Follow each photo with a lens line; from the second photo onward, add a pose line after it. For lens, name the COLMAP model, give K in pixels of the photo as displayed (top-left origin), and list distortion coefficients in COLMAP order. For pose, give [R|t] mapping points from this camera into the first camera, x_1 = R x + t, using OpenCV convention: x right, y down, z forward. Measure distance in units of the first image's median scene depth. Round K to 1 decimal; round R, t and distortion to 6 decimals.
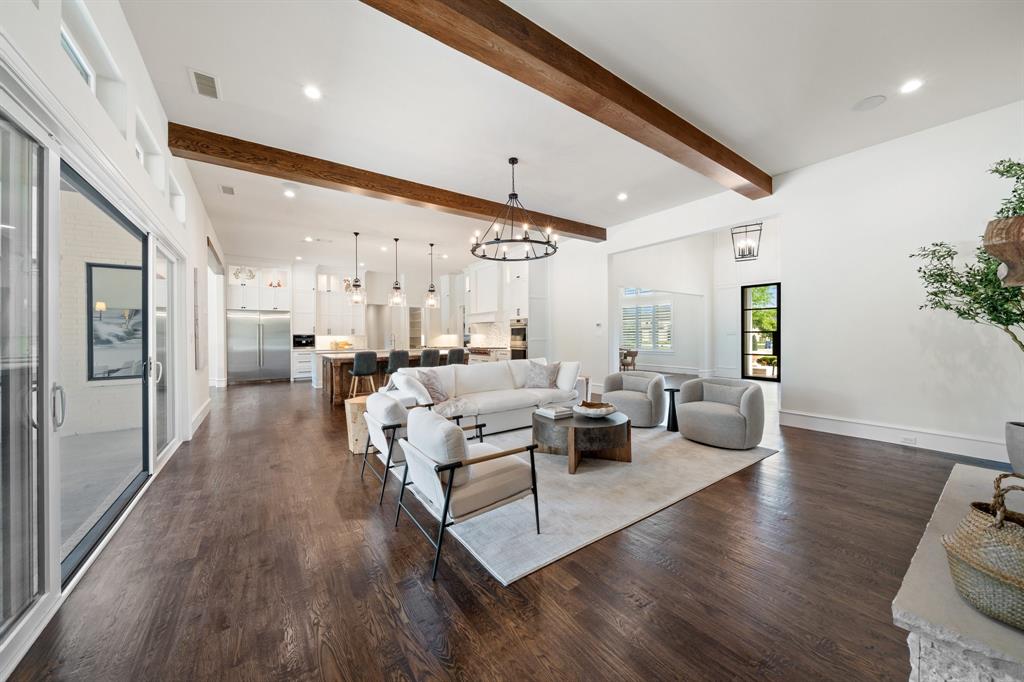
lens RADIAL K [[357.4, 0, 511.1], [0, 357.4, 335.4], [0, 0, 1]] dist [-0.007131, -0.000062]
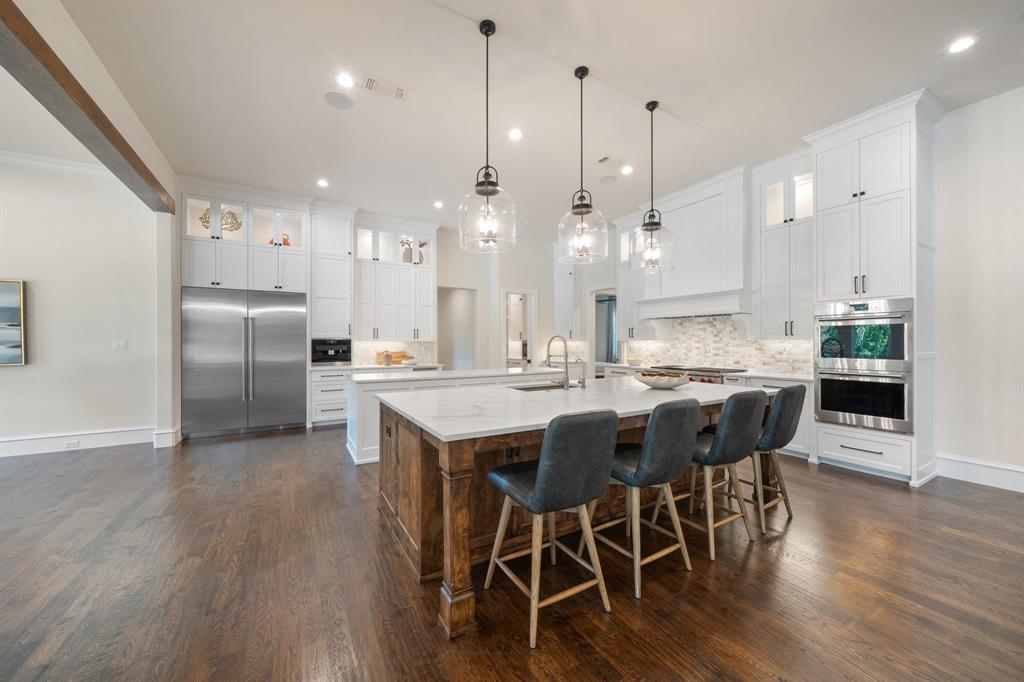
lens RADIAL K [[380.6, 0, 512.0], [0, 380.6, 341.0], [0, 0, 1]] dist [-0.001749, -0.000081]
pose [[0.996313, 0.007456, -0.085473, -0.276928], [-0.007484, 0.999972, -0.000007, -0.000492], [0.085471, 0.000646, 0.996340, 0.478916]]
